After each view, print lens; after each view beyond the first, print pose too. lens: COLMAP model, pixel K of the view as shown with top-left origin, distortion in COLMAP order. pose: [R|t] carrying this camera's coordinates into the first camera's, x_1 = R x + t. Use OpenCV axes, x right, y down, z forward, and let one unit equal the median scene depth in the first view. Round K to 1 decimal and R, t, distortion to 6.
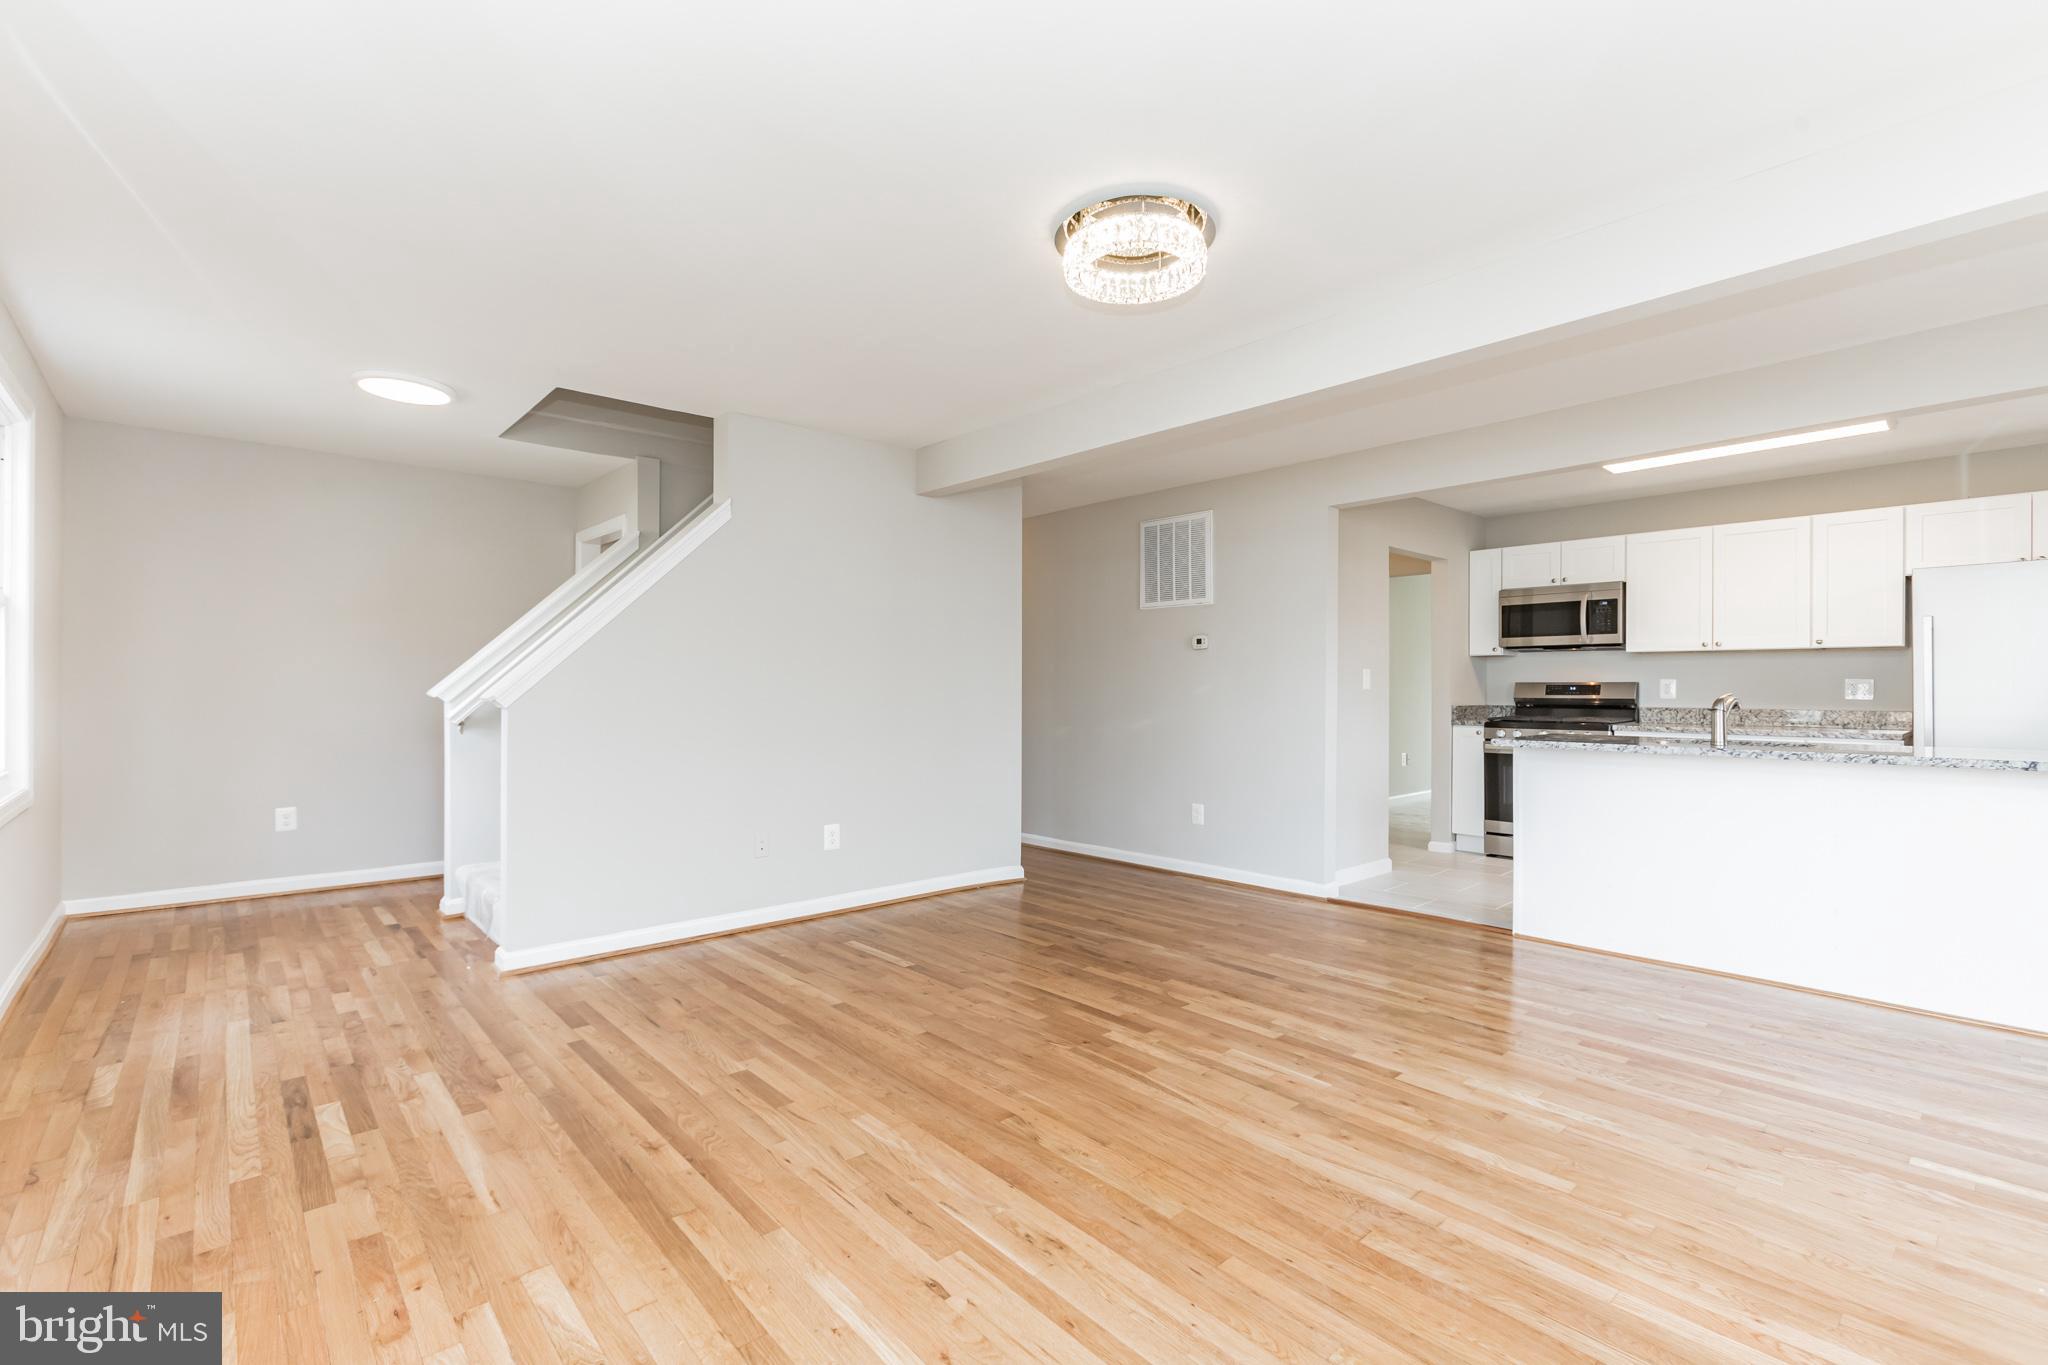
lens RADIAL K [[907.3, 0, 1019.4], [0, 907.3, 683.0], [0, 0, 1]] dist [-0.002119, 0.000750]
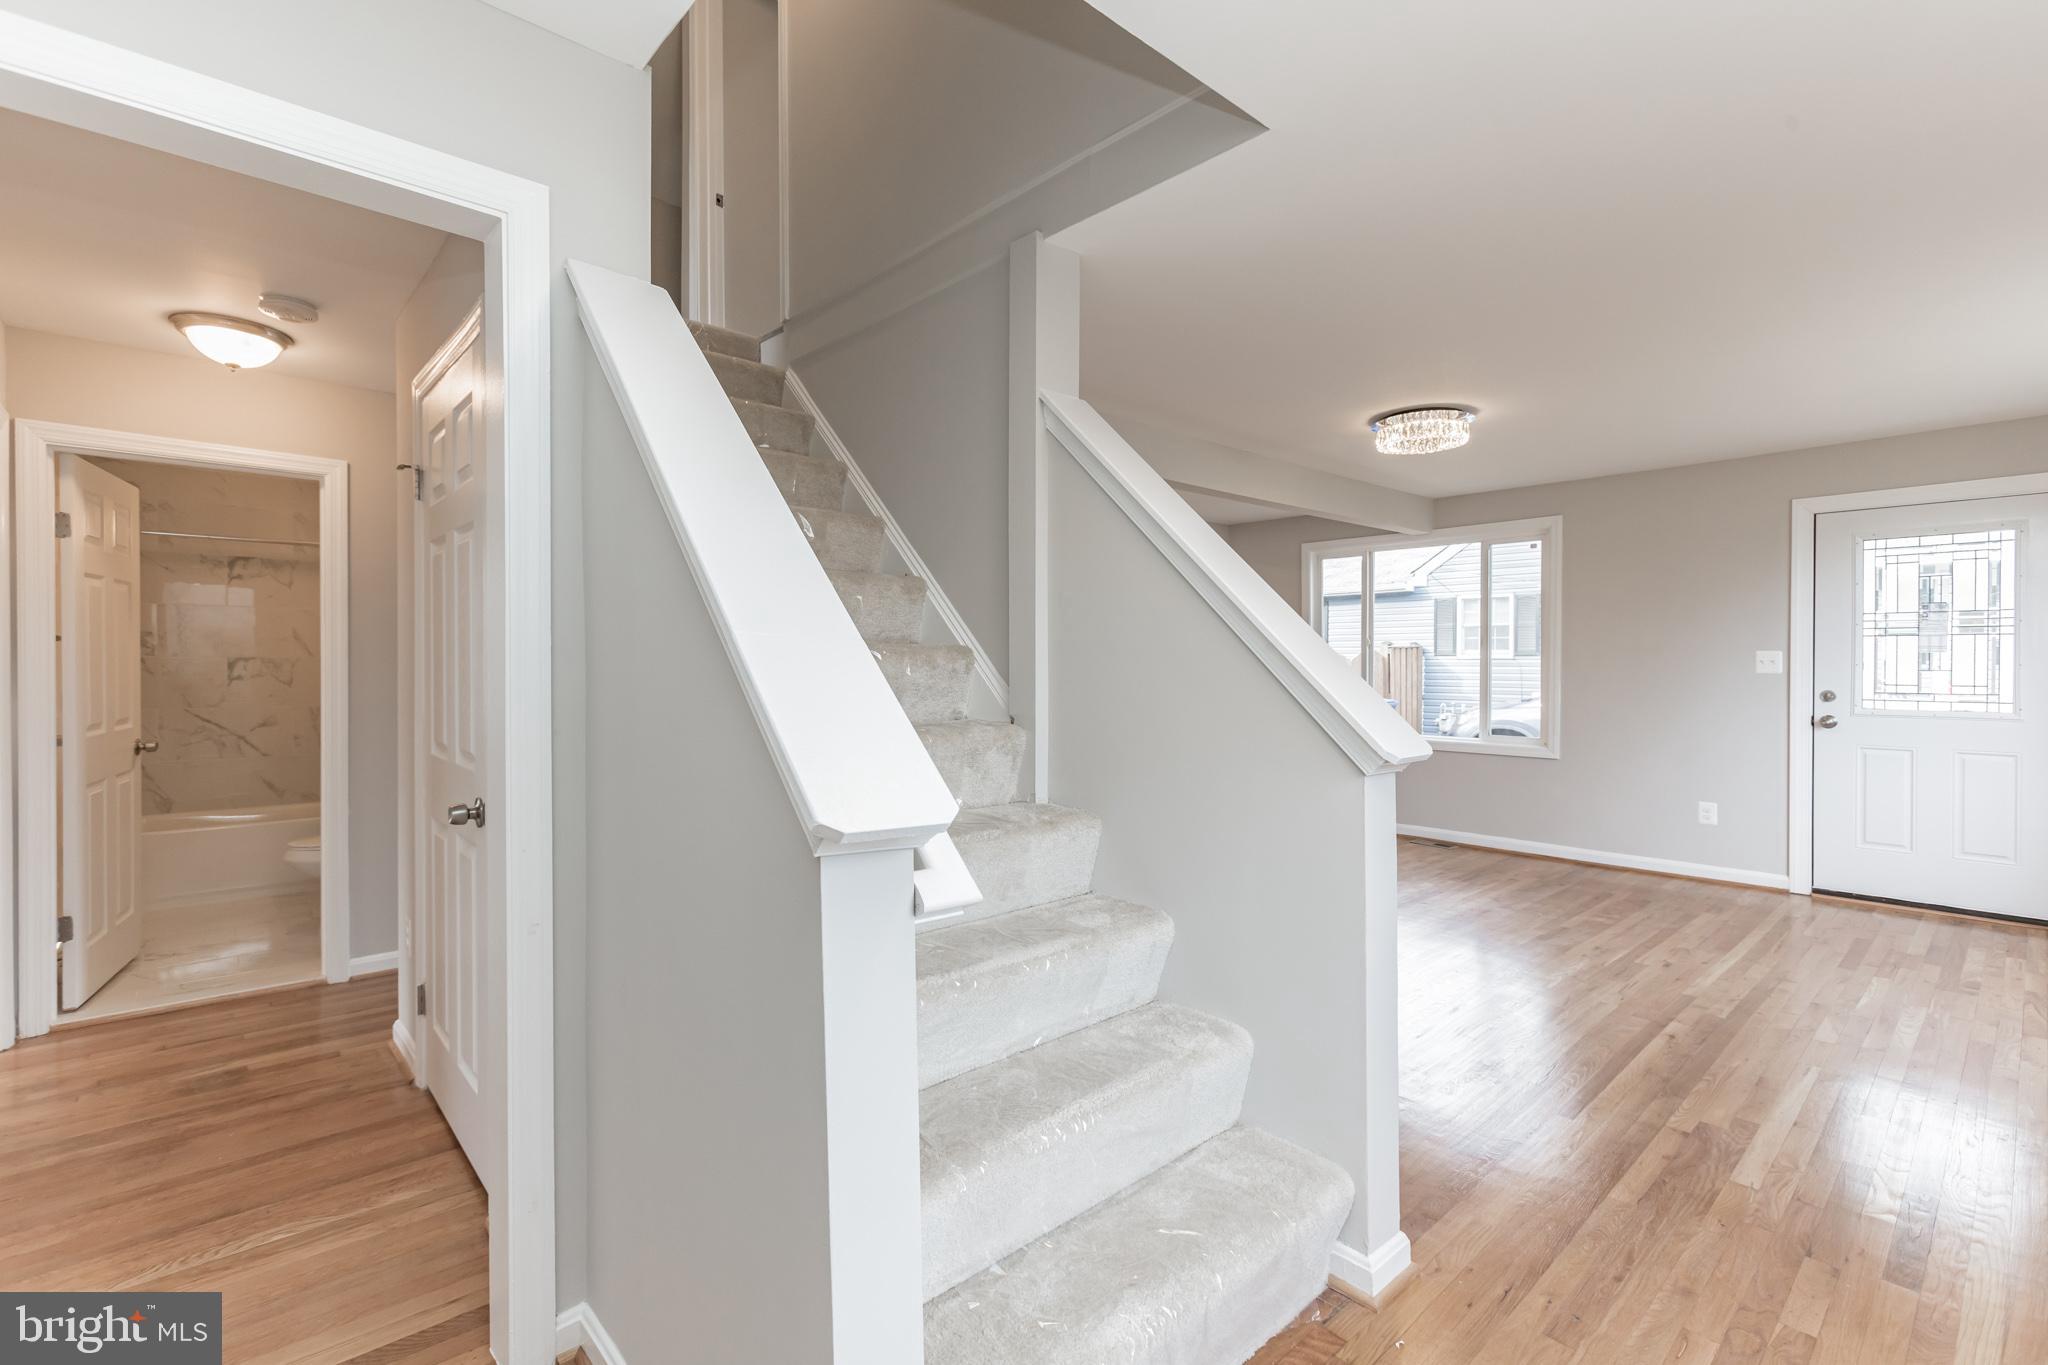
lens RADIAL K [[900.9, 0, 1019.5], [0, 900.9, 670.8], [0, 0, 1]] dist [0.012264, 0.000286]
pose [[0.000744, -0.011612, 0.999932, -0.750407], [-0.007609, 0.999904, 0.011617, -0.023863], [-0.999971, -0.007617, 0.000655, 0.840238]]
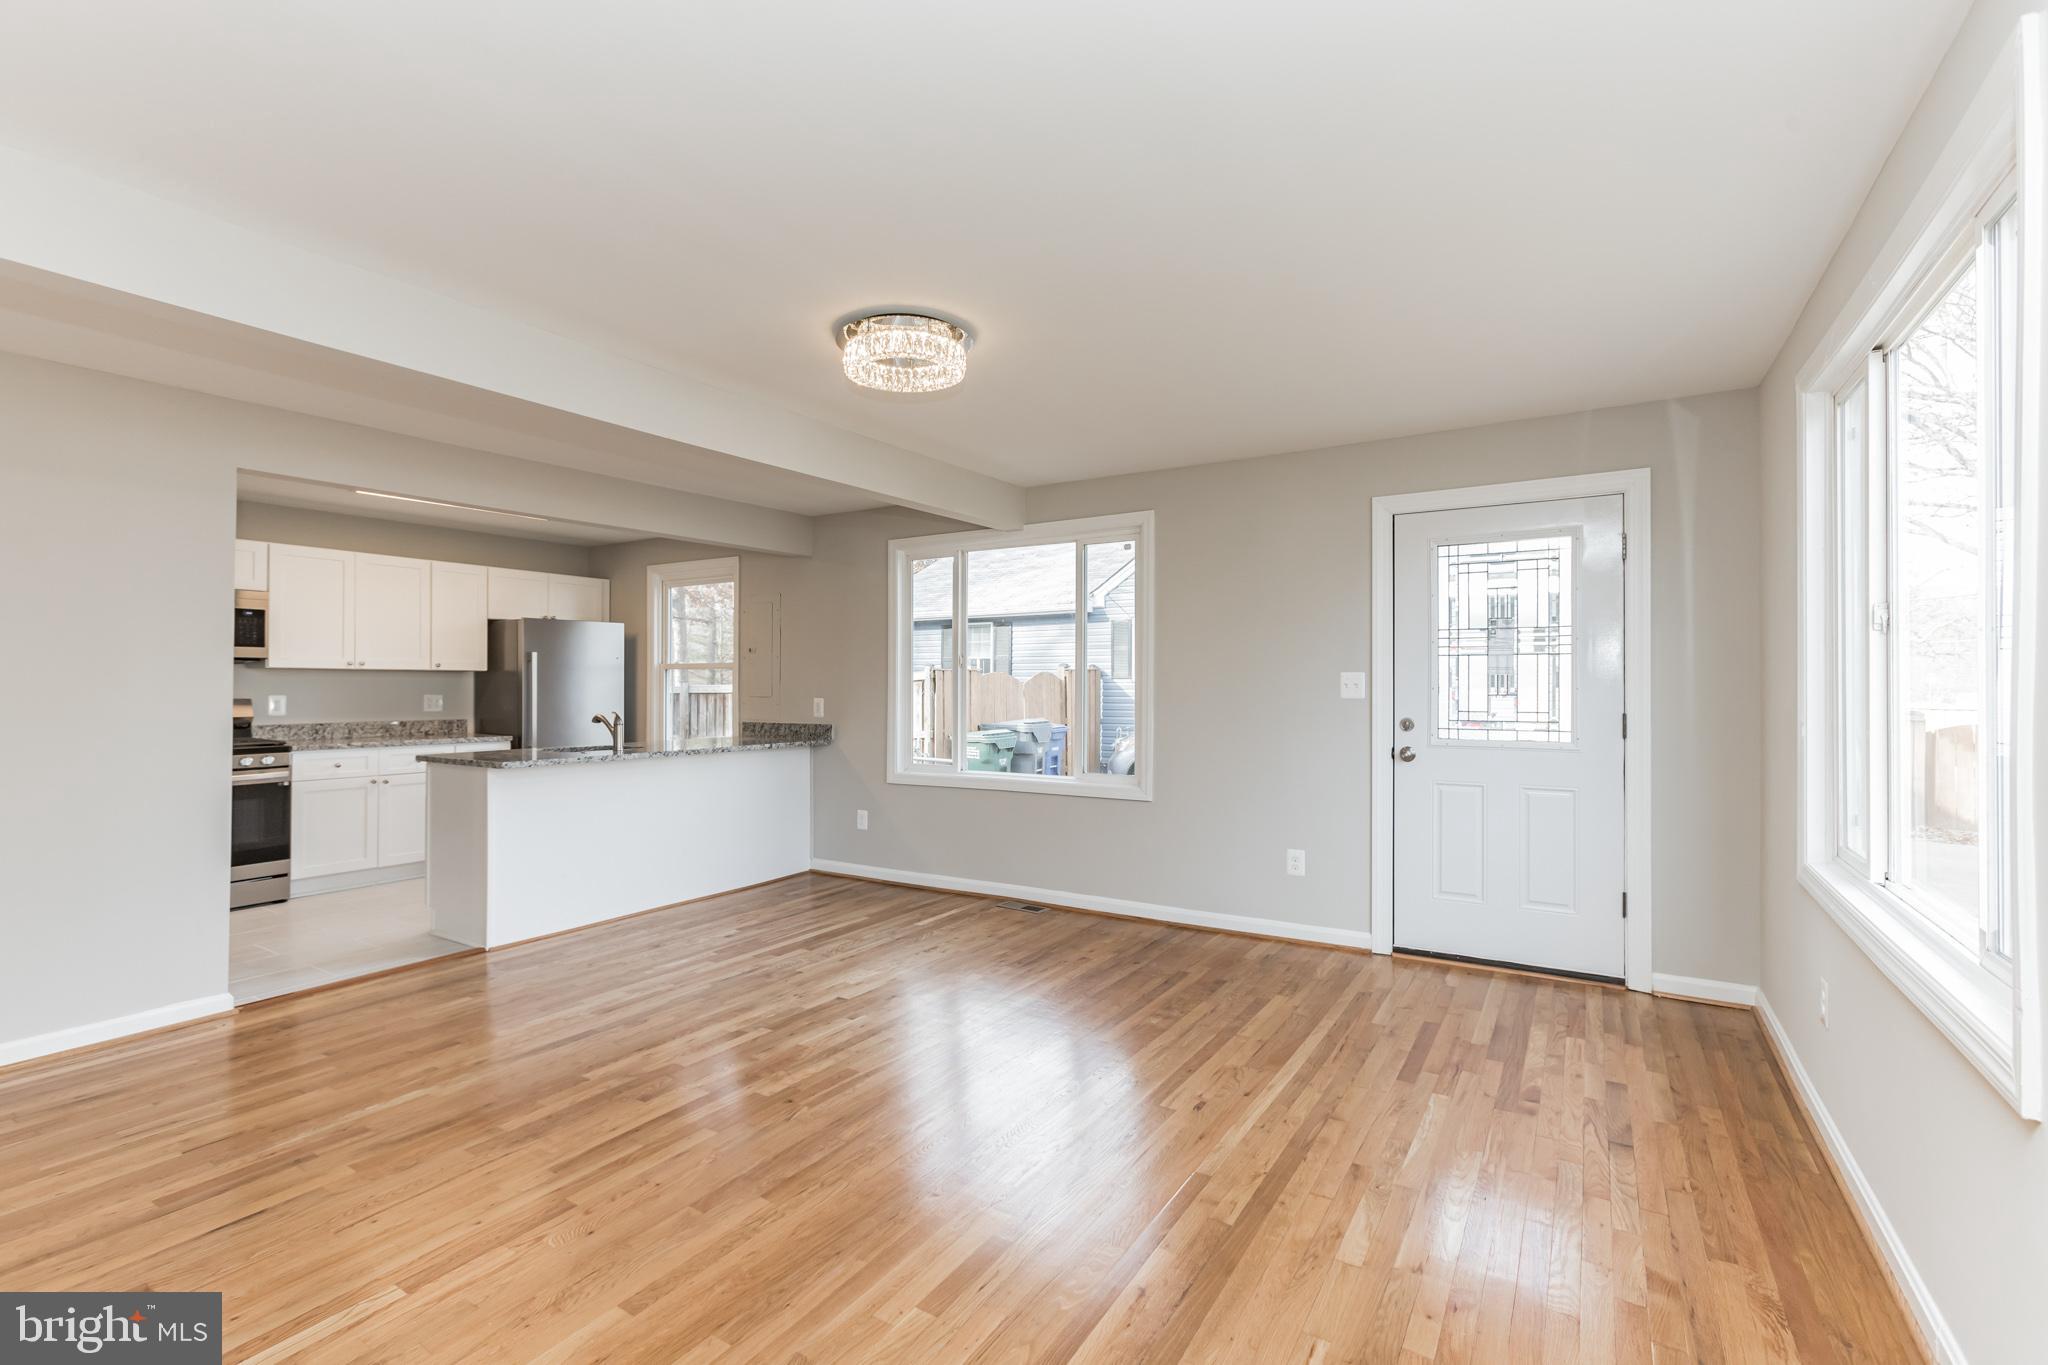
lens RADIAL K [[907.3, 0, 1019.4], [0, 907.3, 683.0], [0, 0, 1]] dist [-0.002119, 0.000750]
pose [[-0.273616, 0.000241, 0.961839, -0.506596], [-0.008639, 0.999959, -0.002708, -0.024891], [-0.961800, -0.009050, -0.273603, 0.572521]]
